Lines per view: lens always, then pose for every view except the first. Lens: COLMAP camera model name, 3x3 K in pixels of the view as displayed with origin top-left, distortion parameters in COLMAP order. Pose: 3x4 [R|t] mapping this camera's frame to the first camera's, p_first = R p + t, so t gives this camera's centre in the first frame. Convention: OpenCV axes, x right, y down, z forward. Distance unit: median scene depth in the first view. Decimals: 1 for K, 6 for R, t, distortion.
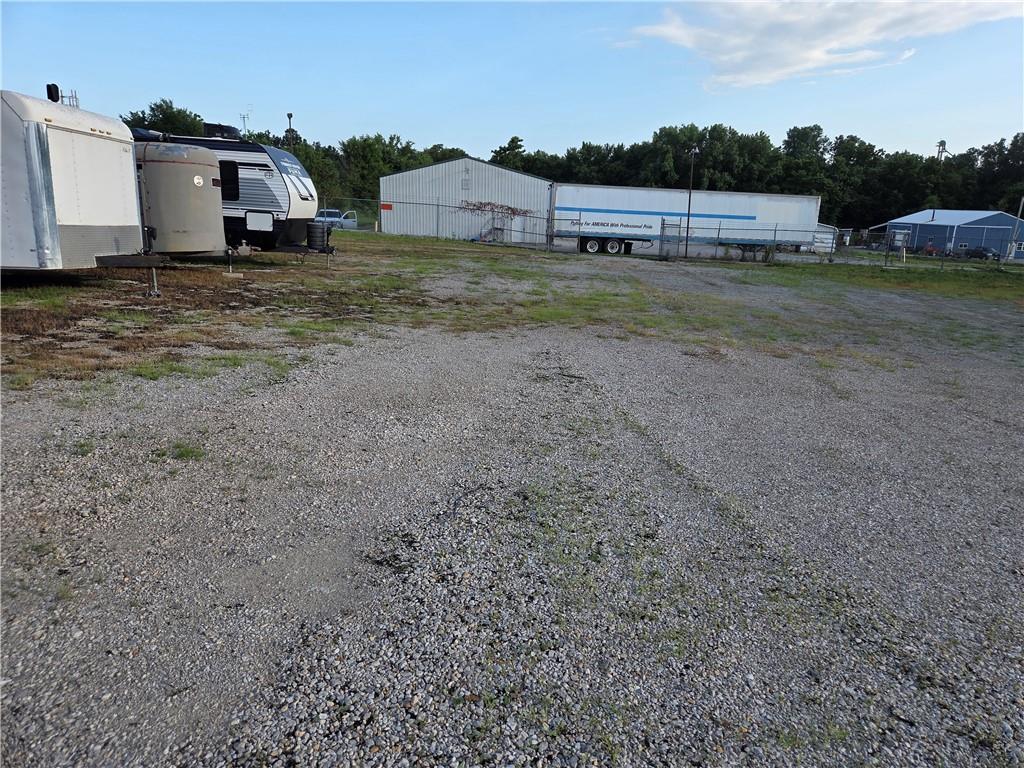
lens RADIAL K [[675.1, 0, 514.1], [0, 675.1, 382.7], [0, 0, 1]] dist [0.065482, -0.055179]
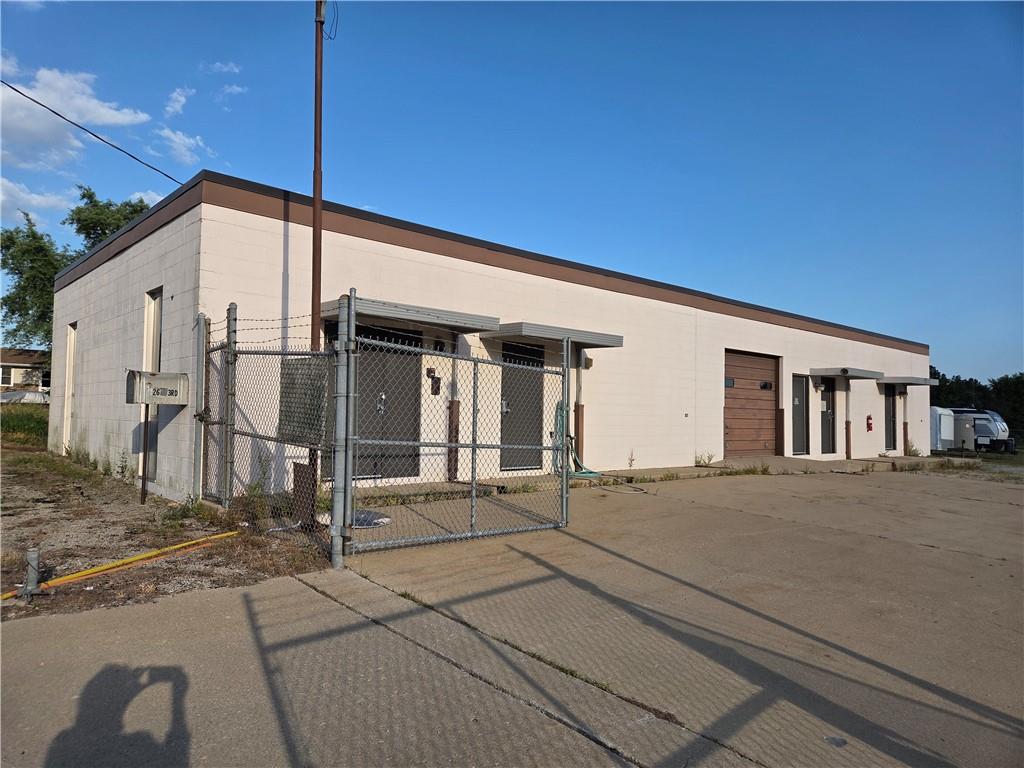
lens RADIAL K [[675.1, 0, 514.1], [0, 675.1, 382.7], [0, 0, 1]] dist [0.065482, -0.055179]
pose [[0.674983, -0.049962, -0.736140, 0.026332], [-0.191552, 0.951630, -0.240225, 0.039729], [0.712535, 0.303157, 0.632764, -0.150402]]
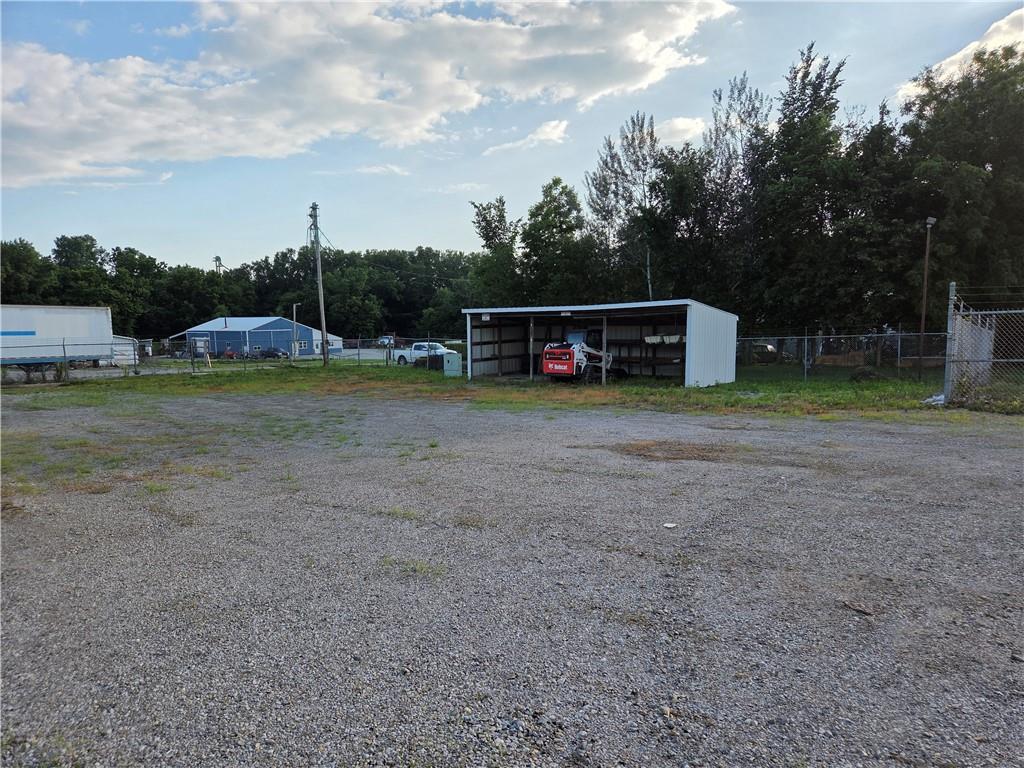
lens RADIAL K [[675.1, 0, 514.1], [0, 675.1, 382.7], [0, 0, 1]] dist [0.065482, -0.055179]
pose [[0.591806, -0.116910, 0.797557, 0.016309], [0.239896, 0.970138, -0.035801, -0.006556], [-0.769555, 0.212518, 0.602180, 0.034058]]
